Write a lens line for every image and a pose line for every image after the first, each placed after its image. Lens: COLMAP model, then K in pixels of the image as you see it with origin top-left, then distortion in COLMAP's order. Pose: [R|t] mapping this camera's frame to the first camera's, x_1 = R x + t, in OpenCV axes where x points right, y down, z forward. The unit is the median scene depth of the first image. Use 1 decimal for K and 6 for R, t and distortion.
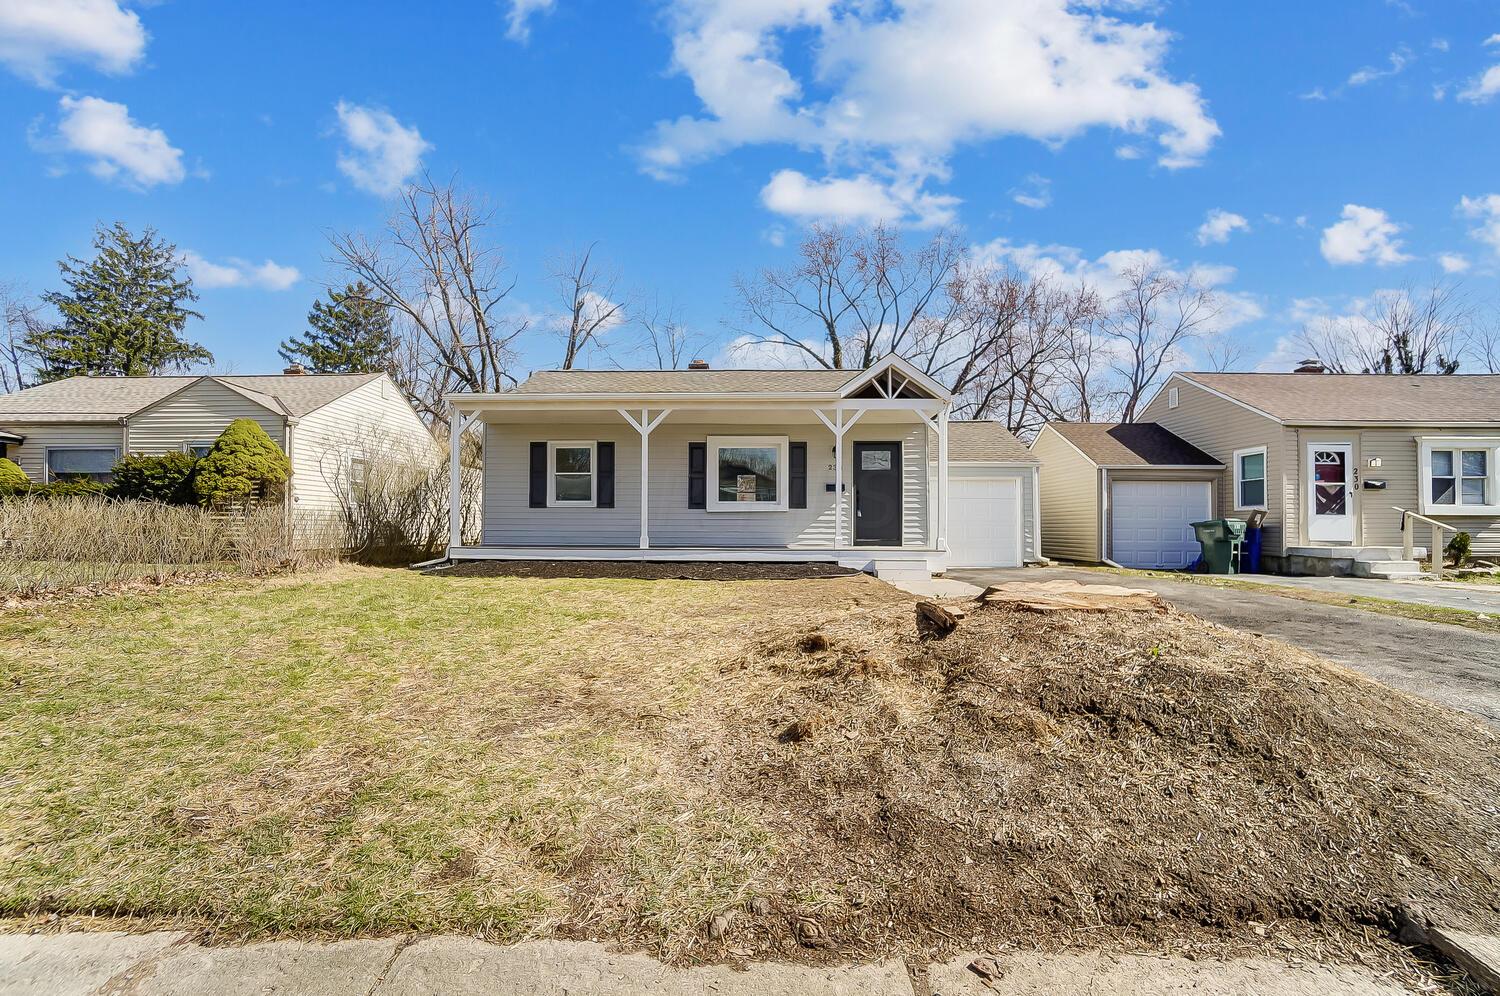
lens RADIAL K [[667.4, 0, 734.3], [0, 667.4, 499.6], [0, 0, 1]] dist [-0.060120, 0.022254]
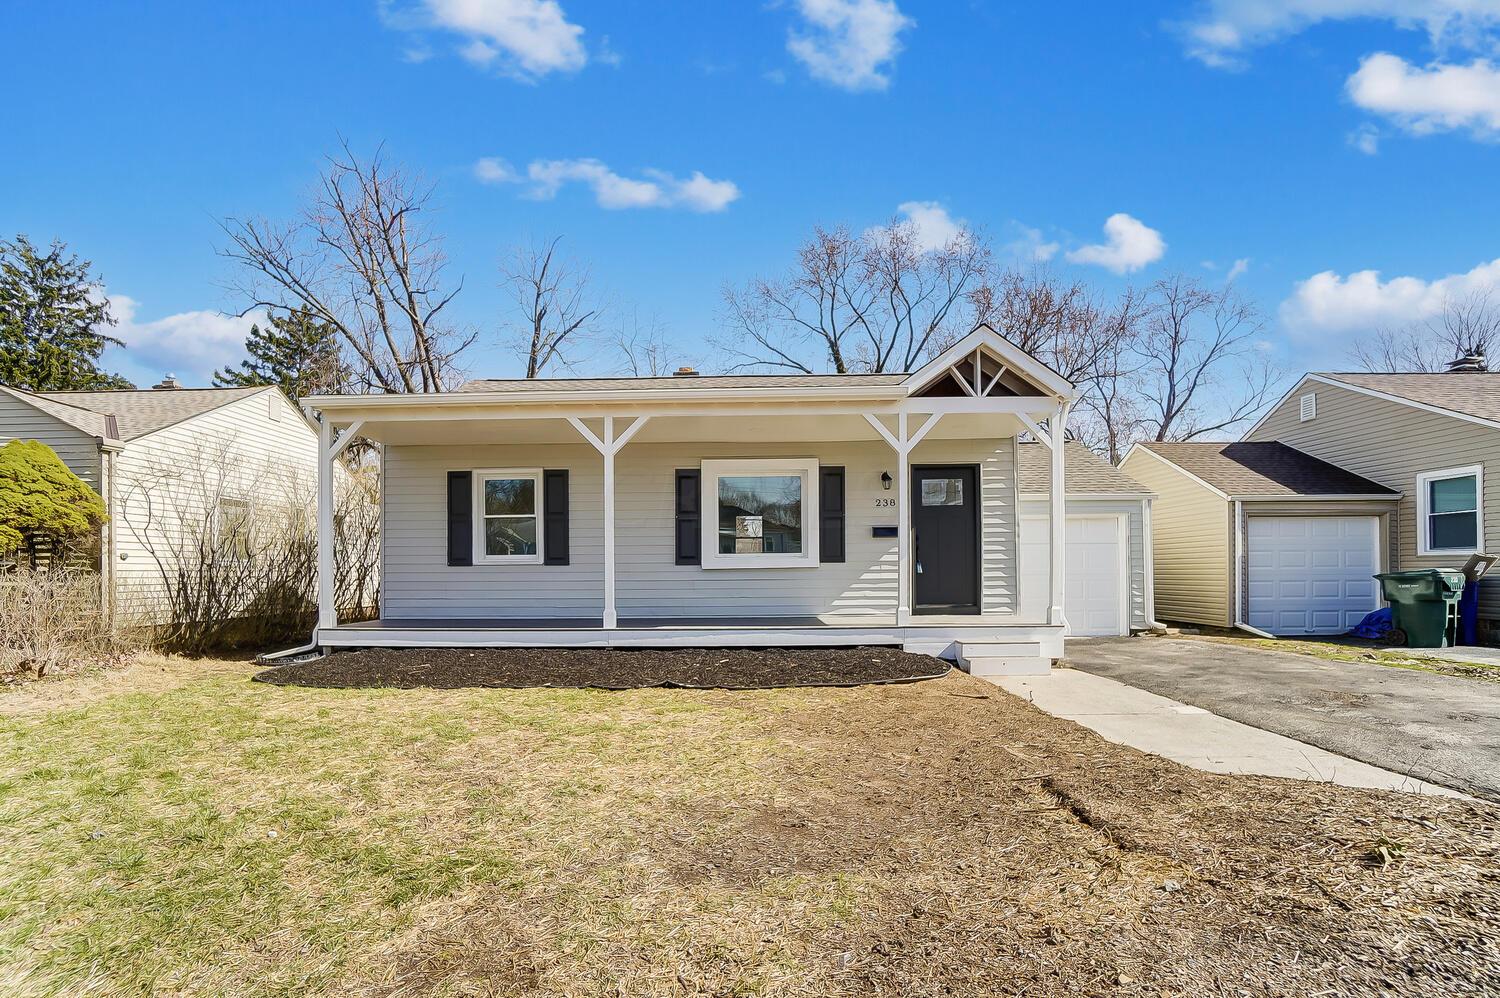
lens RADIAL K [[685.5, 0, 730.1], [0, 685.5, 549.9], [0, 0, 1]] dist [-0.065009, 0.024762]
pose [[0.999838, -0.012031, 0.013362, -0.021004], [0.011842, 0.999830, 0.014113, -0.010434], [-0.013530, -0.013953, 0.999811, 0.279036]]
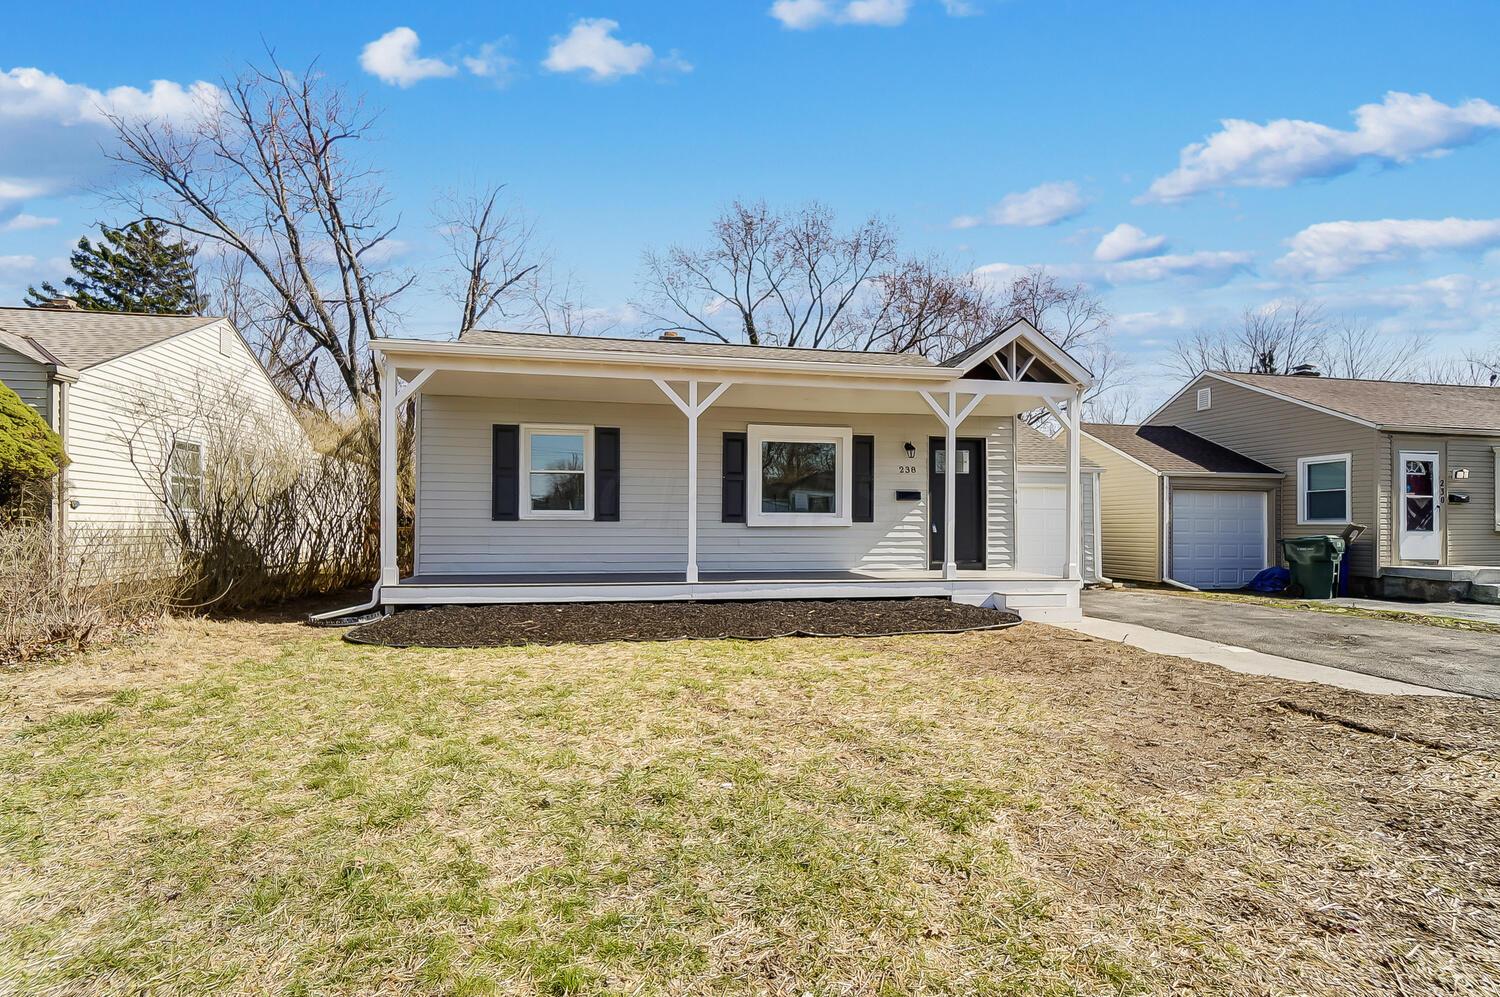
lens RADIAL K [[658.2, 0, 726.9], [0, 658.2, 504.9], [0, 0, 1]] dist [0.008403, -0.008452]
pose [[0.978022, 0.007049, 0.208383, -0.210234], [-0.009094, 0.999919, 0.008858, -0.011636], [-0.208303, -0.010558, 0.978007, 0.282221]]
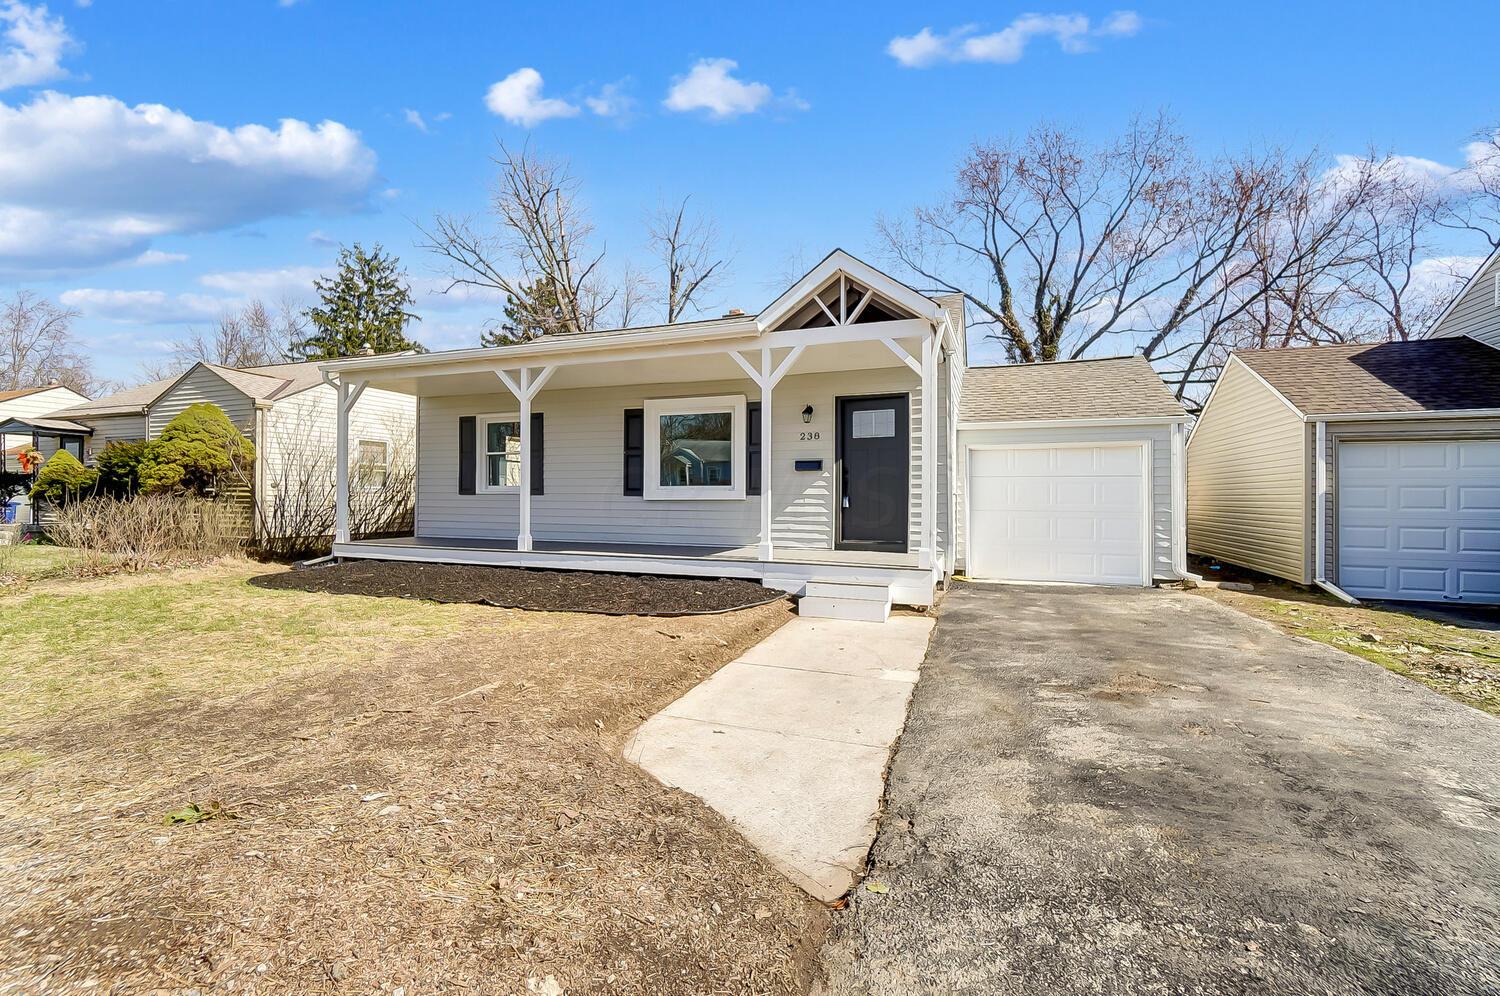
lens RADIAL K [[647.6, 0, 741.6], [0, 647.6, 475.0], [0, 0, 1]] dist [0.001651, 0.000197]
pose [[0.945658, -0.011176, -0.324972, 0.295405], [0.013935, 0.999884, 0.006164, -0.012435], [0.324866, -0.010358, 0.945703, 0.330332]]
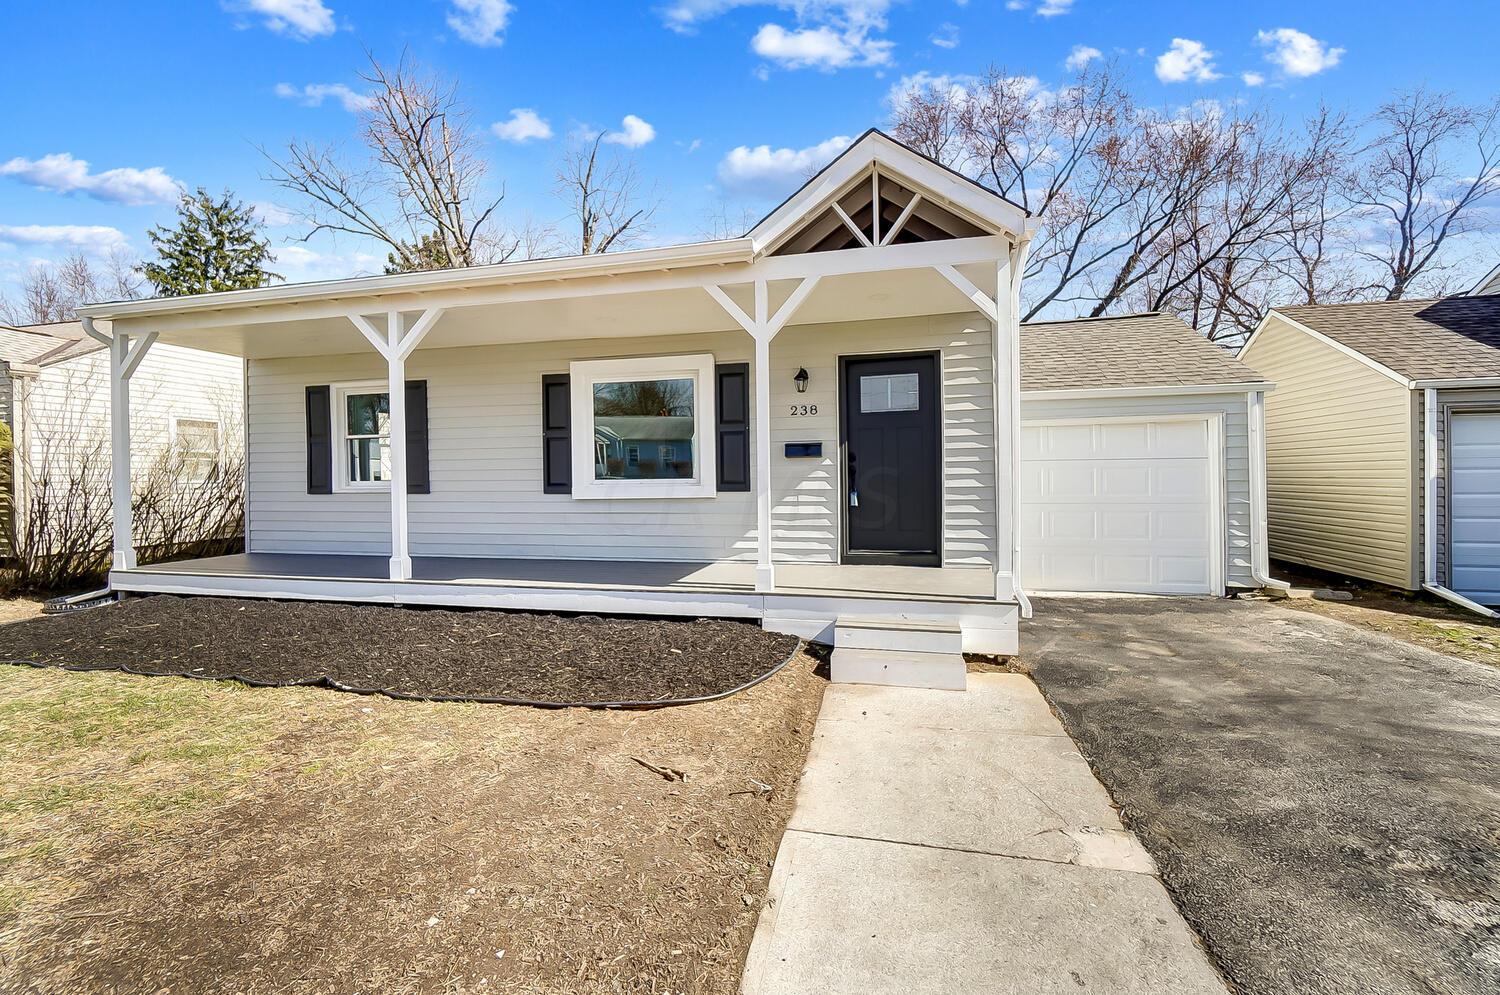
lens RADIAL K [[666.8, 0, 727.4], [0, 666.8, 466.6], [0, 0, 1]] dist [-0.000922, -0.001224]
pose [[0.976353, -0.018395, -0.215399, 0.198495], [0.025277, 0.999253, 0.029237, -0.020744], [0.214700, -0.033990, 0.976088, 0.475424]]
